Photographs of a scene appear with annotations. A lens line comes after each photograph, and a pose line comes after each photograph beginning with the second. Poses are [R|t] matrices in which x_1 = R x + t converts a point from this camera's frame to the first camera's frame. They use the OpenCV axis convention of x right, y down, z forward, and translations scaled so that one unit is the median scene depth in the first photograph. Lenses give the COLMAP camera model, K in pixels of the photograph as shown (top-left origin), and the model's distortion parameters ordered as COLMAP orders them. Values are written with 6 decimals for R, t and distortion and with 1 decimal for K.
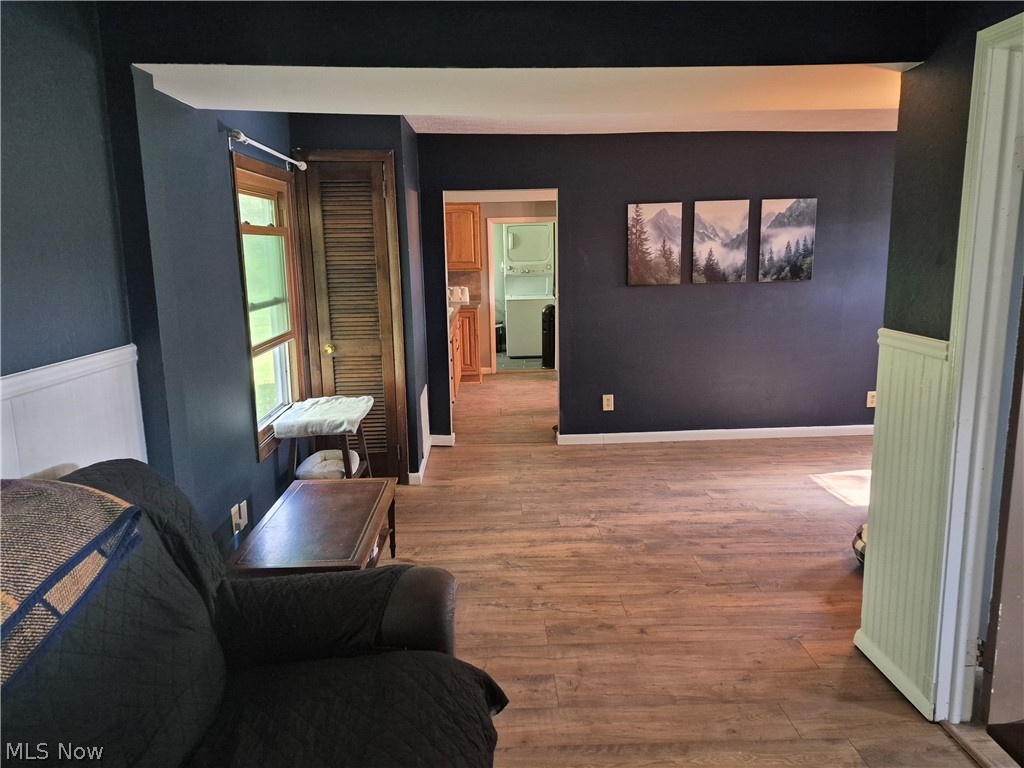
lens RADIAL K [[703.3, 0, 508.6], [0, 703.3, 378.6], [0, 0, 1]] dist [0.086373, -0.085723]
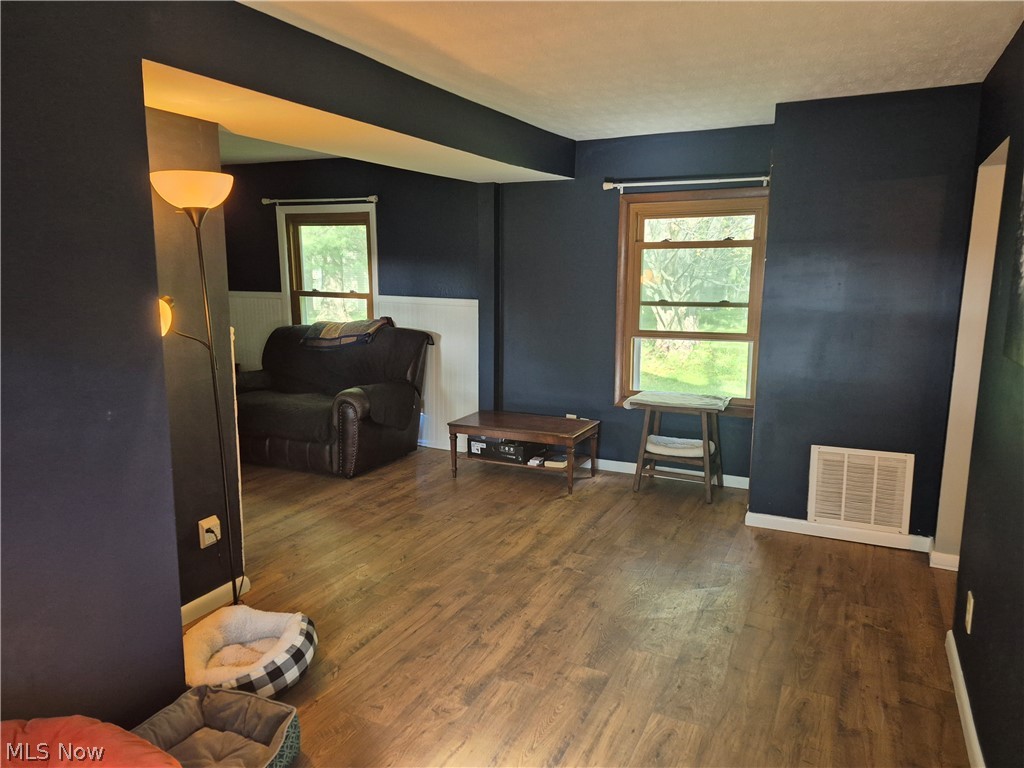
lens RADIAL K [[703.3, 0, 519.7], [0, 703.3, 388.4], [0, 0, 1]] dist [0.086373, -0.085723]
pose [[-0.456823, 0.167239, -0.873696, 1.002583], [-0.159107, 0.950969, 0.265221, -0.270947], [0.875213, 0.260170, -0.407816, 1.420966]]
